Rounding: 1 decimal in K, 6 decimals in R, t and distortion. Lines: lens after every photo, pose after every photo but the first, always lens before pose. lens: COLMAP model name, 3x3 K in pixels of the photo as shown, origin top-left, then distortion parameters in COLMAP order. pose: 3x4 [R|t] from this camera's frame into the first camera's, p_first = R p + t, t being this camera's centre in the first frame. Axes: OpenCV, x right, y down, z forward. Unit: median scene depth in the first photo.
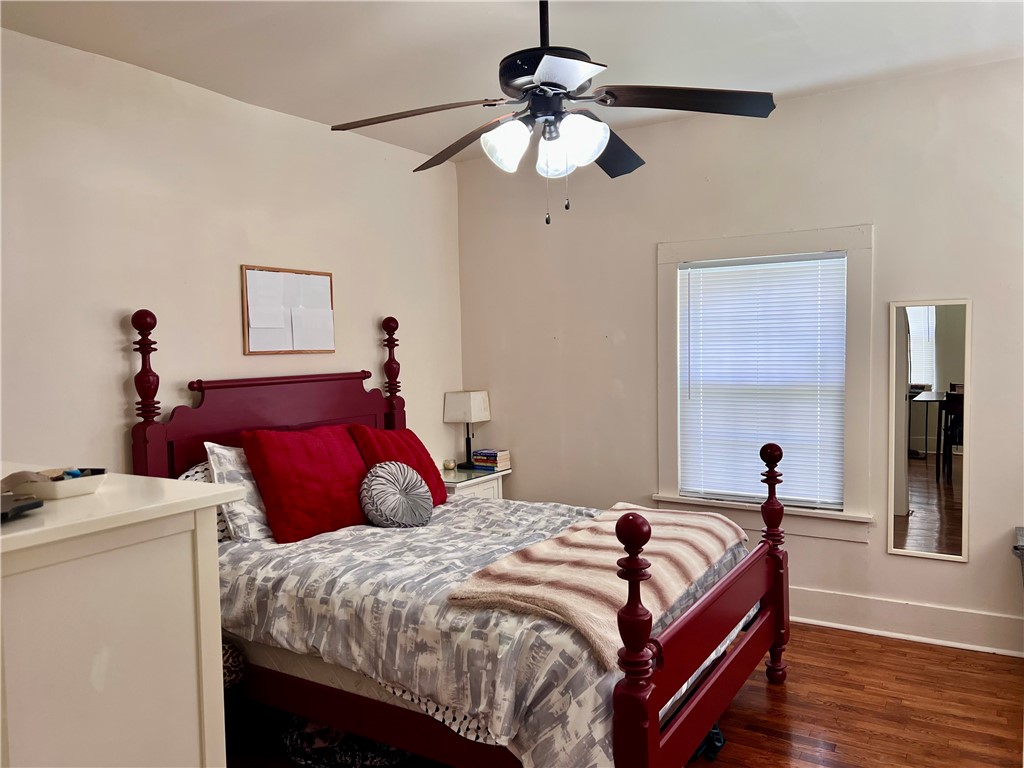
lens RADIAL K [[767.4, 0, 514.3], [0, 767.4, 384.3], [0, 0, 1]] dist [0.044725, -0.044036]
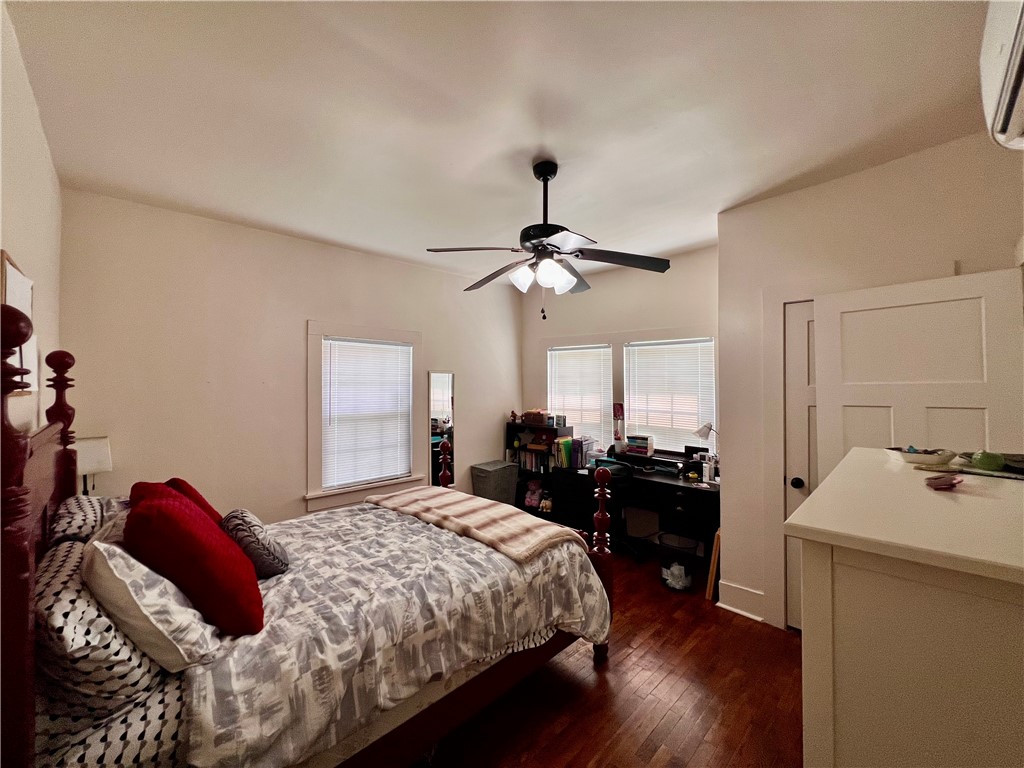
lens RADIAL K [[409.8, 0, 514.4], [0, 409.8, 387.7], [0, 0, 1]] dist [-0.003644, 0.001008]
pose [[0.236314, 0.017721, 0.971515, -0.759326], [0.049737, 0.998302, -0.030308, -0.021007], [-0.970403, 0.055483, 0.235031, 0.733431]]
